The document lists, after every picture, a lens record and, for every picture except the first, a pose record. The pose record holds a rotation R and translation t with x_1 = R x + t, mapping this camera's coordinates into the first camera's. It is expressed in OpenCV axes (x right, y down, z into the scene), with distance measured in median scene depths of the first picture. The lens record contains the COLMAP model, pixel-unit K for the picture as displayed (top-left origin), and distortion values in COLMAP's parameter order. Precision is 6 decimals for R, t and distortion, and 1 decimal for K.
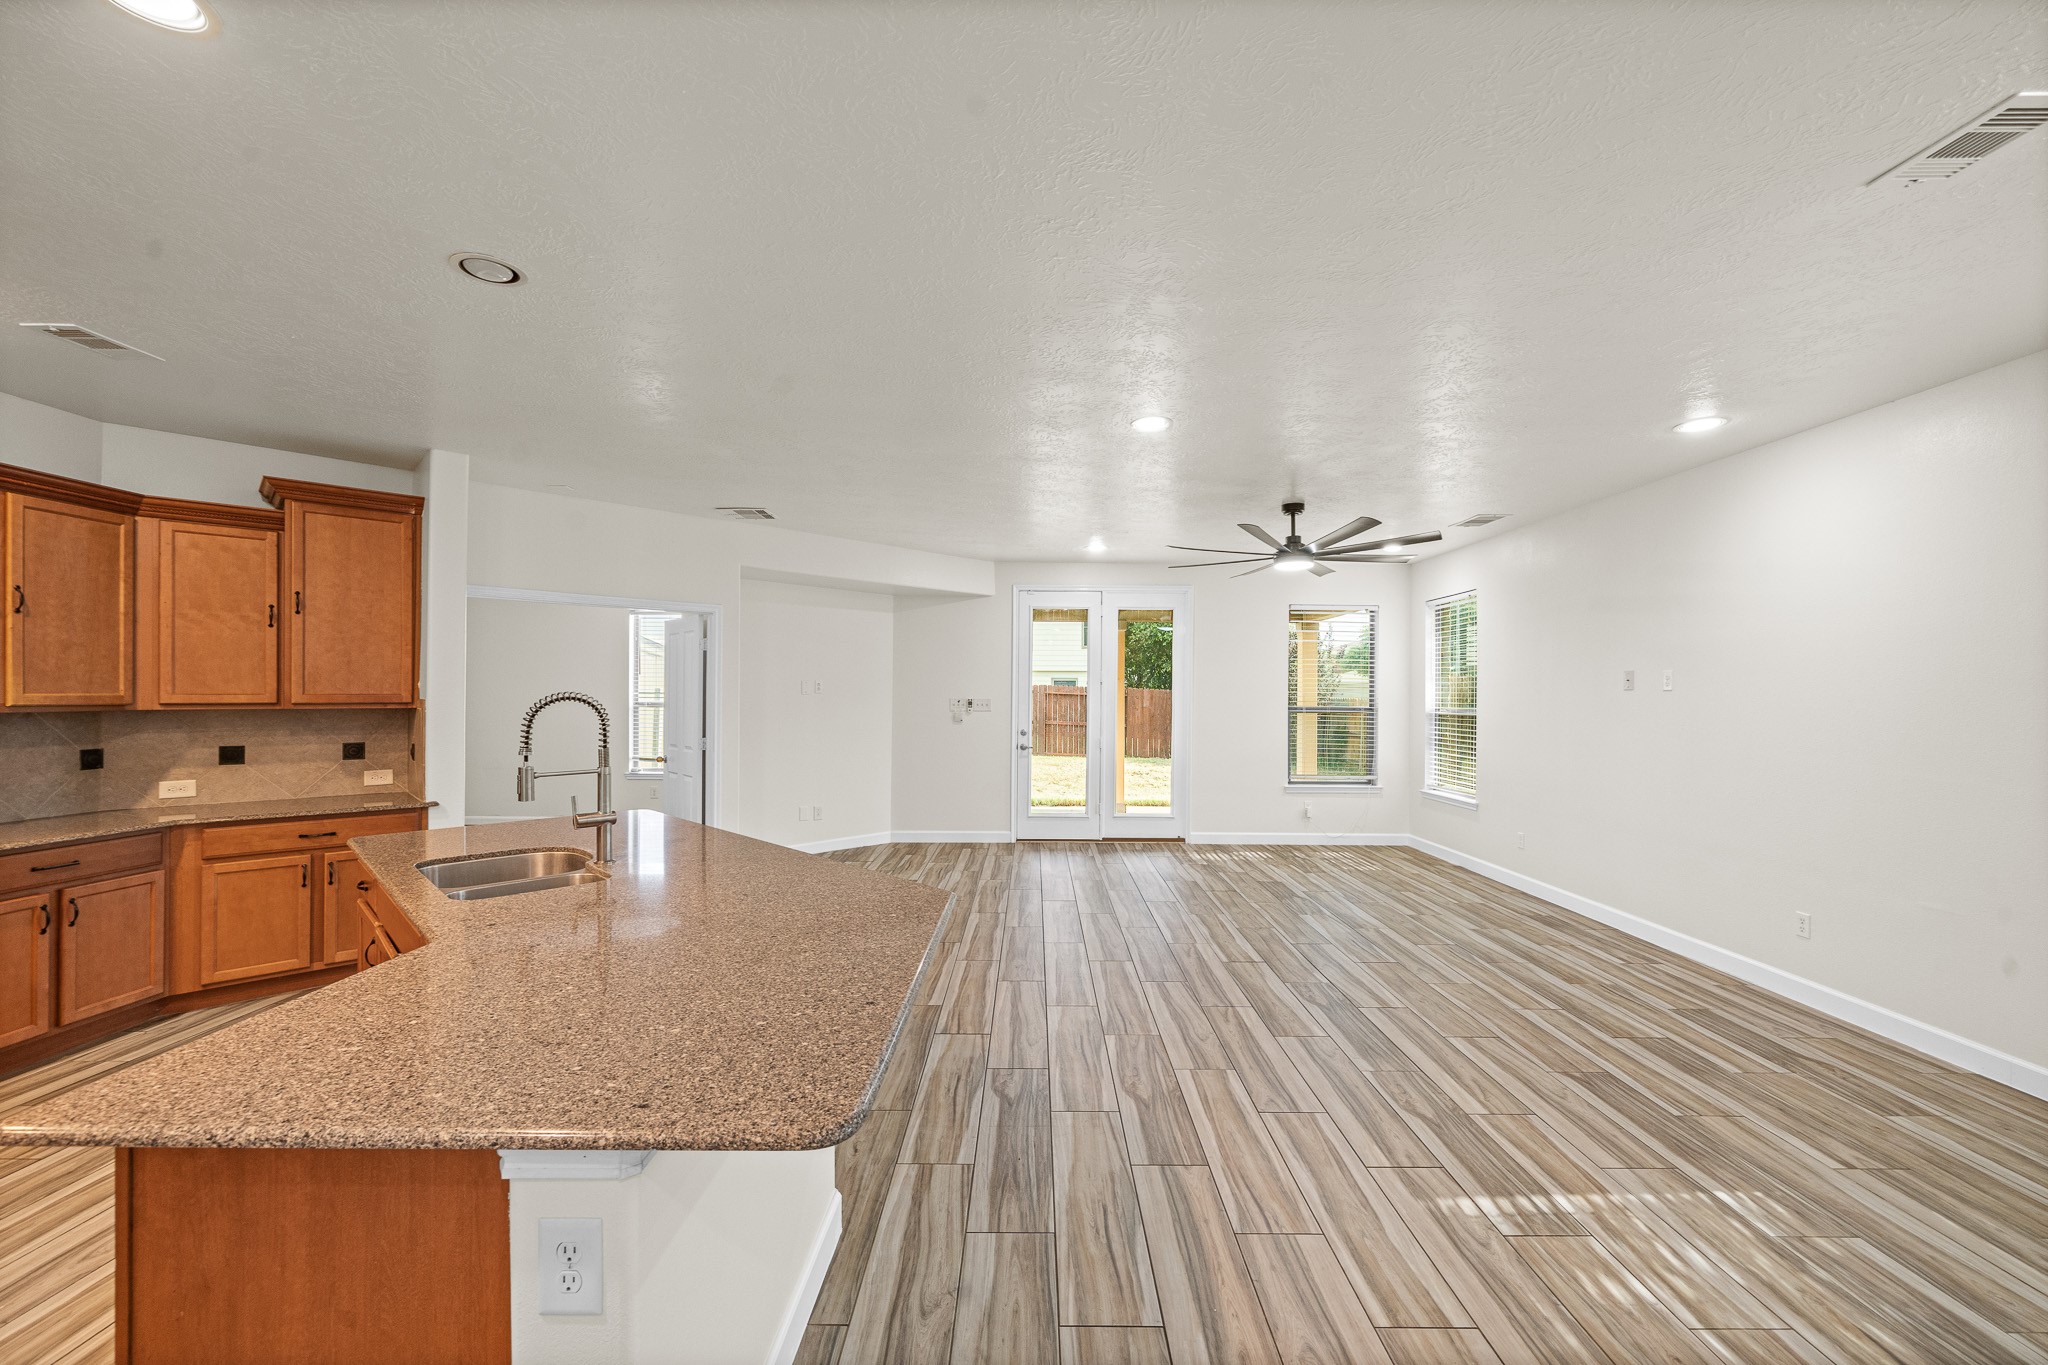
lens RADIAL K [[811.2, 0, 1026.1], [0, 811.2, 697.3], [0, 0, 1]] dist [-0.005973, 0.001313]
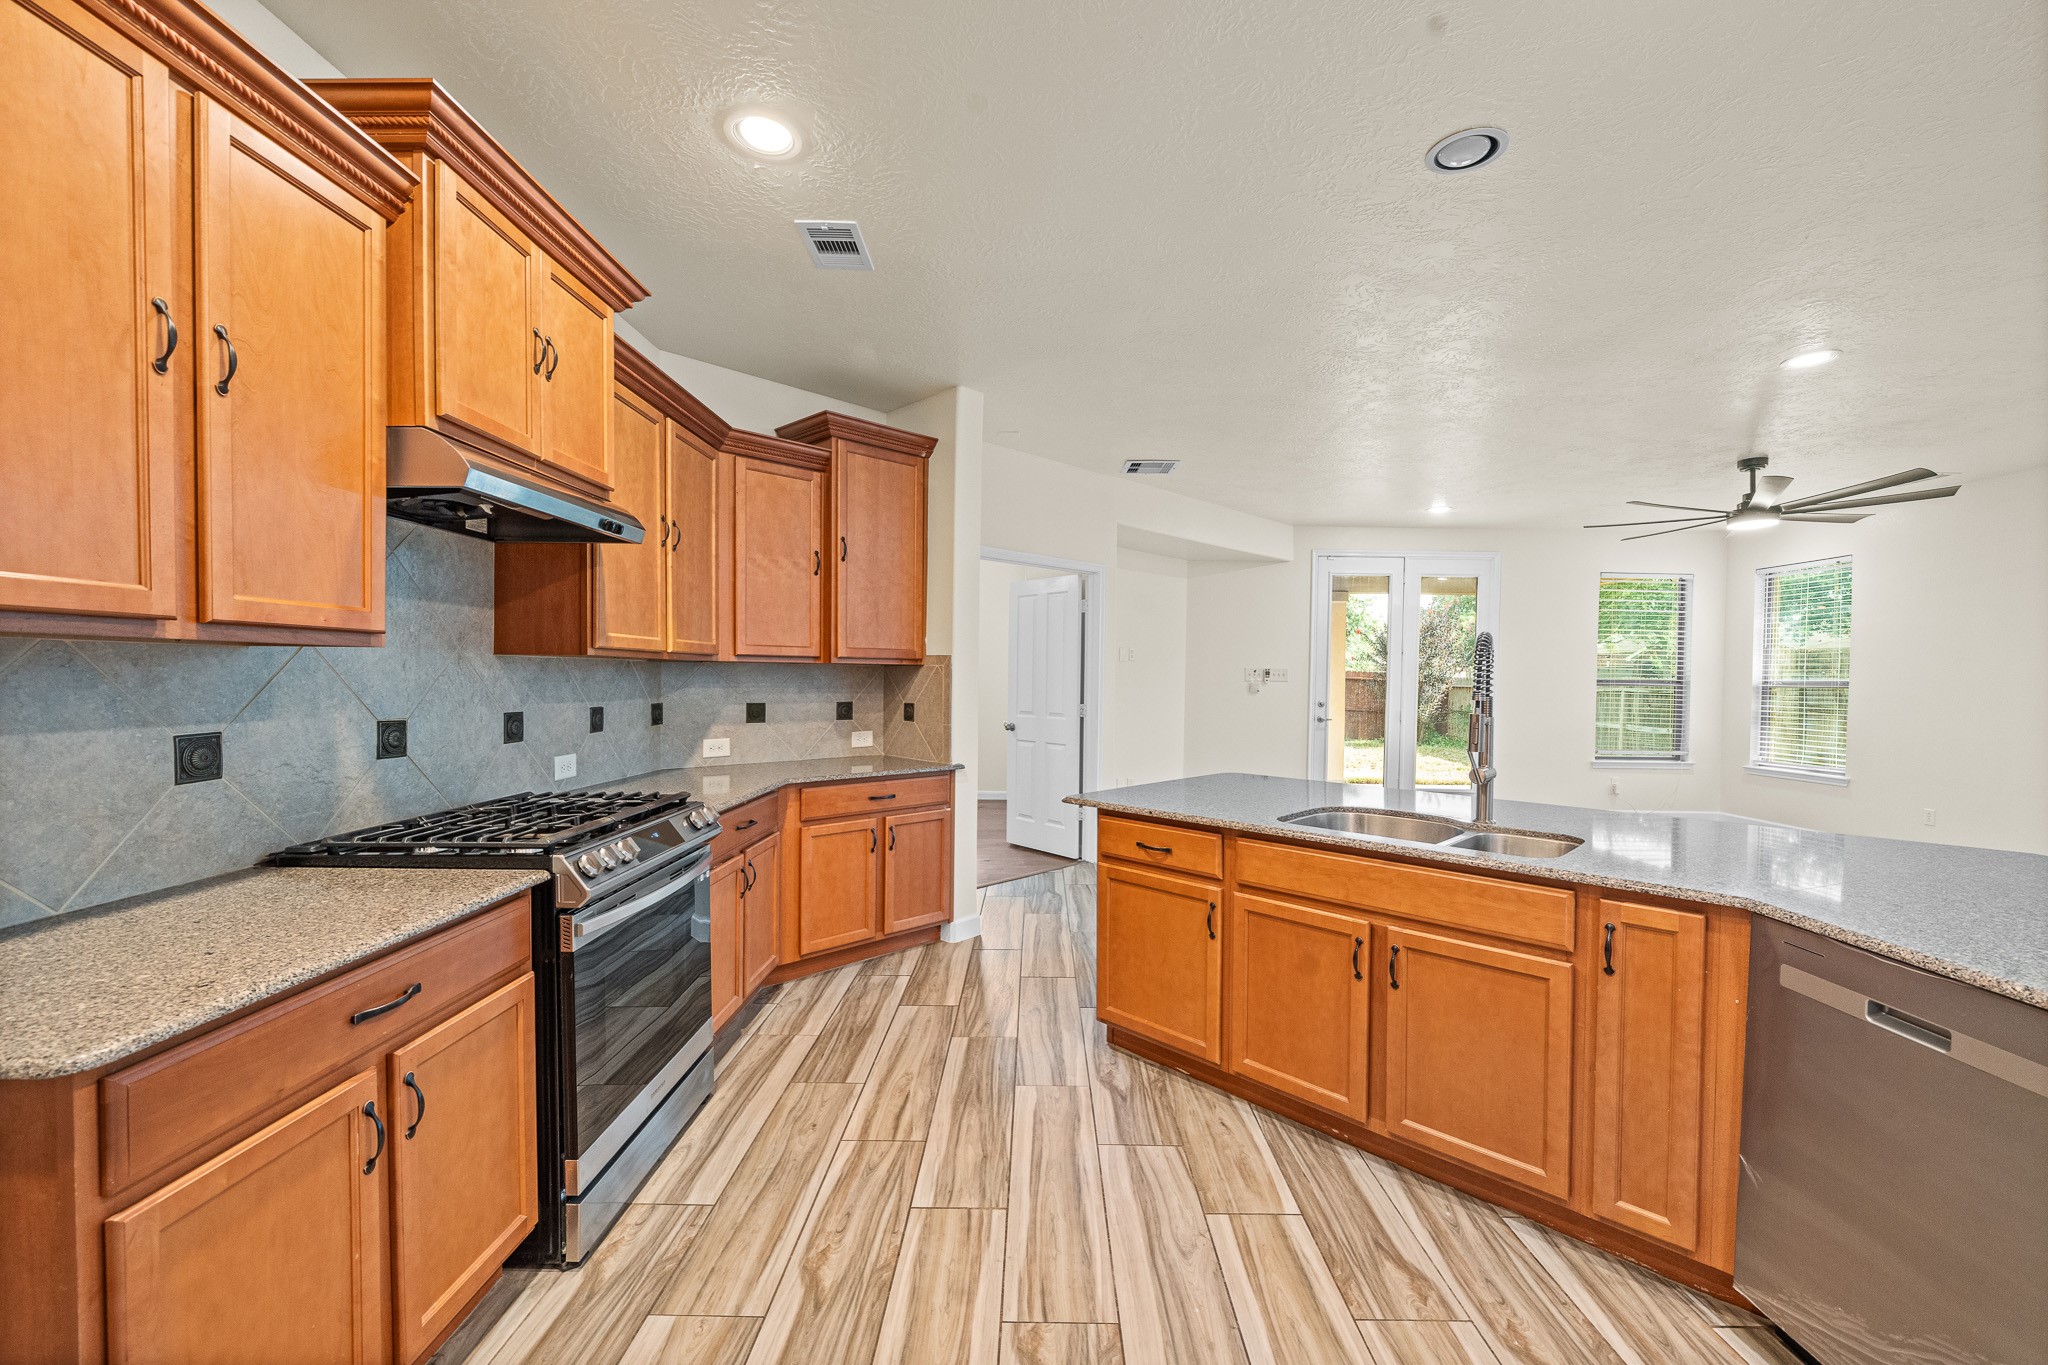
lens RADIAL K [[811.2, 0, 1021.9], [0, 811.2, 694.9], [0, 0, 1]] dist [-0.005973, 0.001313]
pose [[0.999955, 0.005450, -0.007778, -0.718996], [-0.005309, 0.999823, 0.018028, 0.034747], [0.007875, -0.017986, 0.999807, 0.065941]]
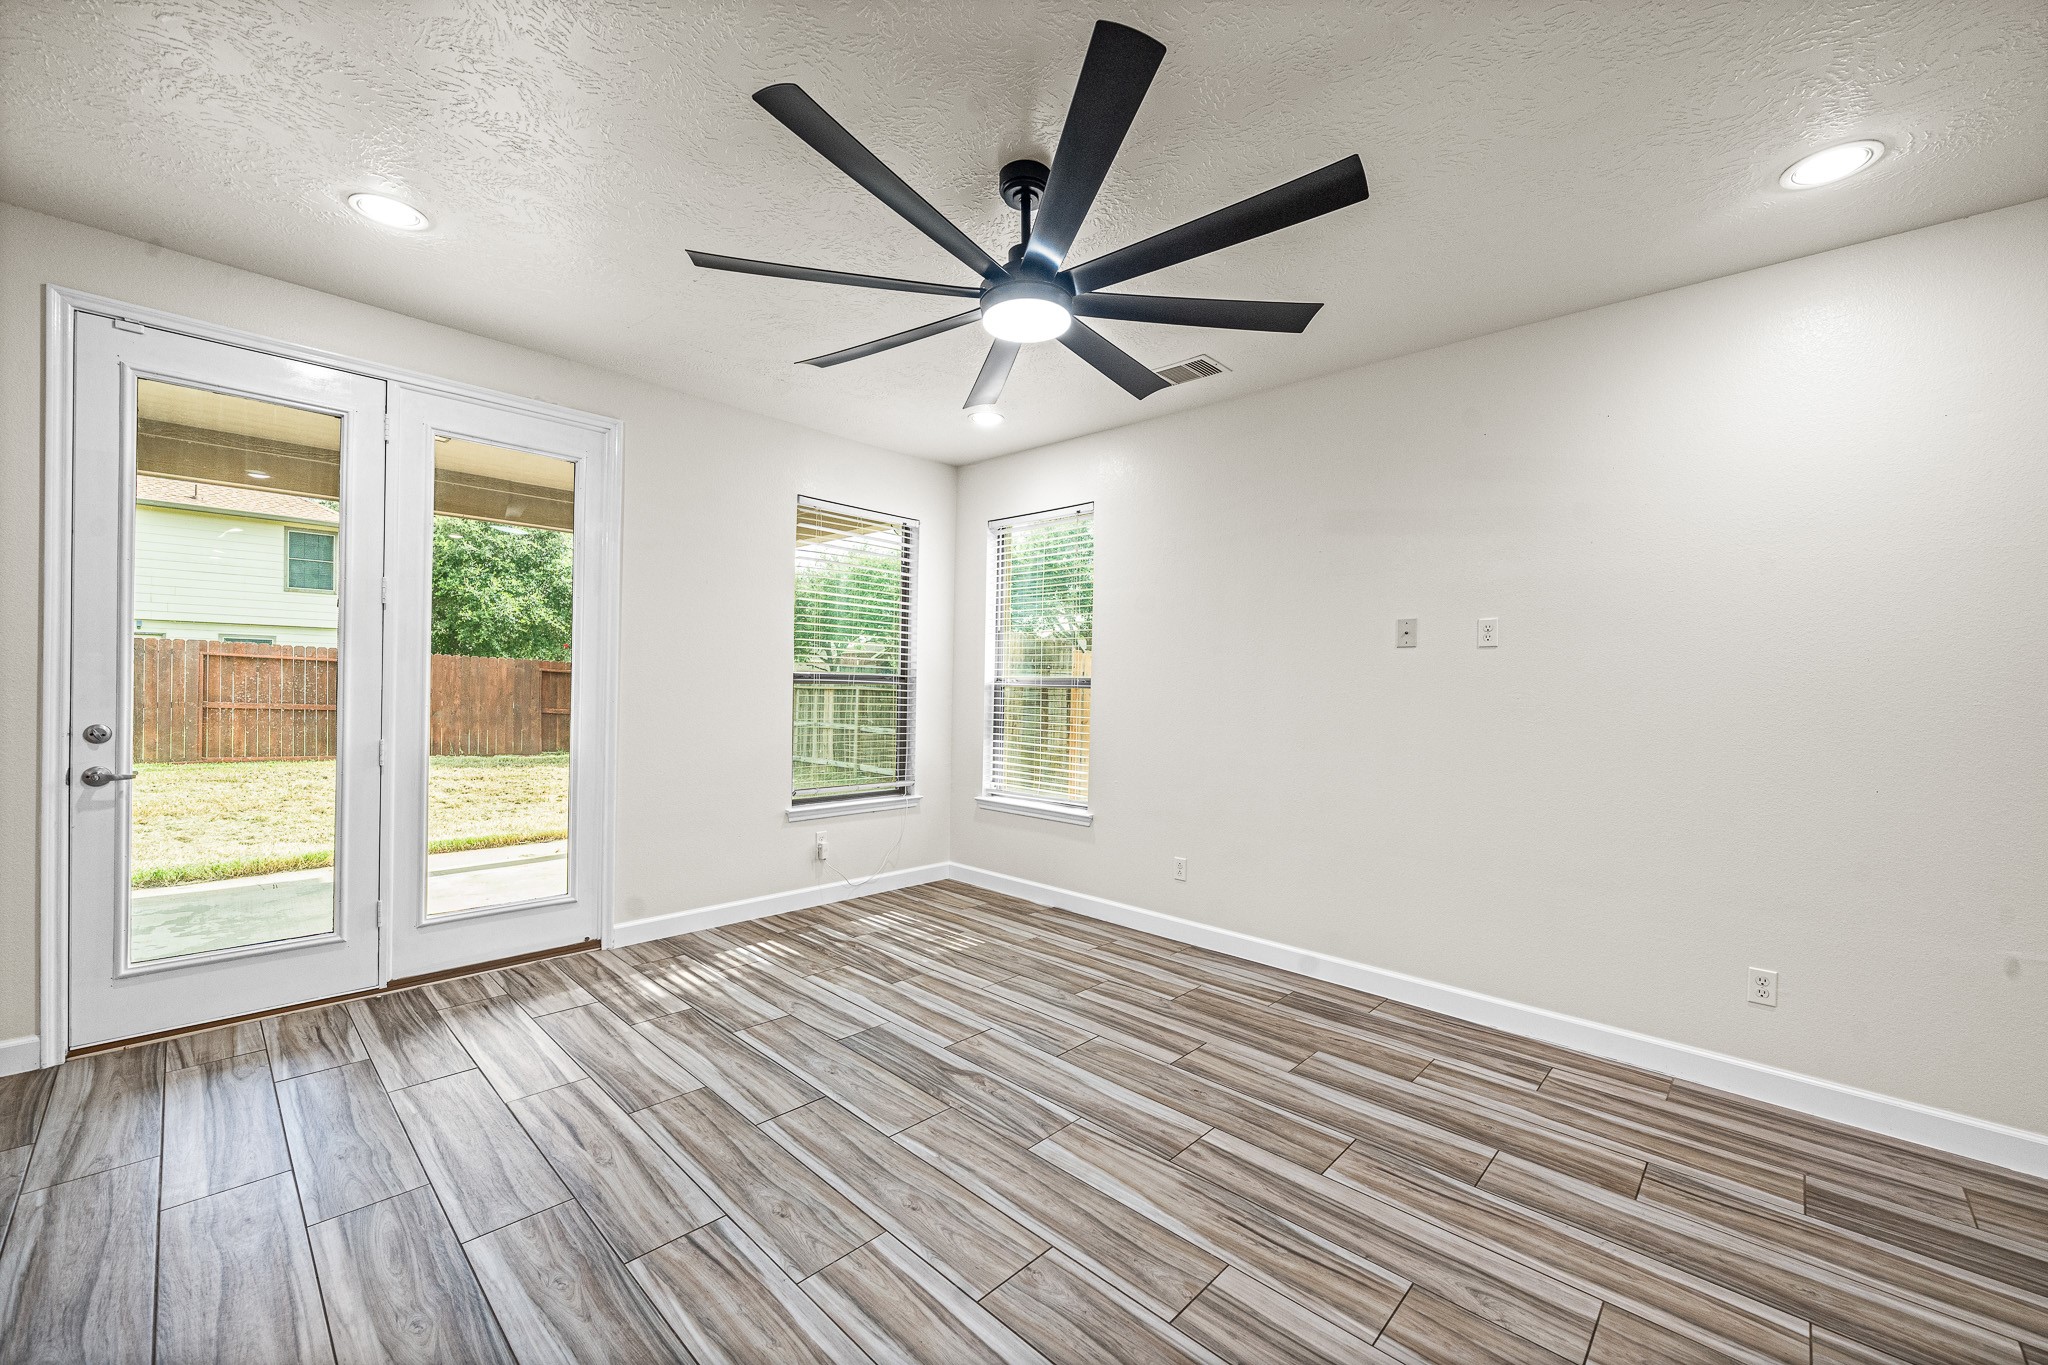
lens RADIAL K [[811.2, 0, 1024.0], [0, 811.2, 689.4], [0, 0, 1]] dist [-0.005973, 0.001313]
pose [[0.685272, 0.003587, 0.728279, 0.034048], [-0.014625, 0.999854, 0.008836, 0.033227], [-0.728141, -0.016707, 0.685224, 0.991226]]
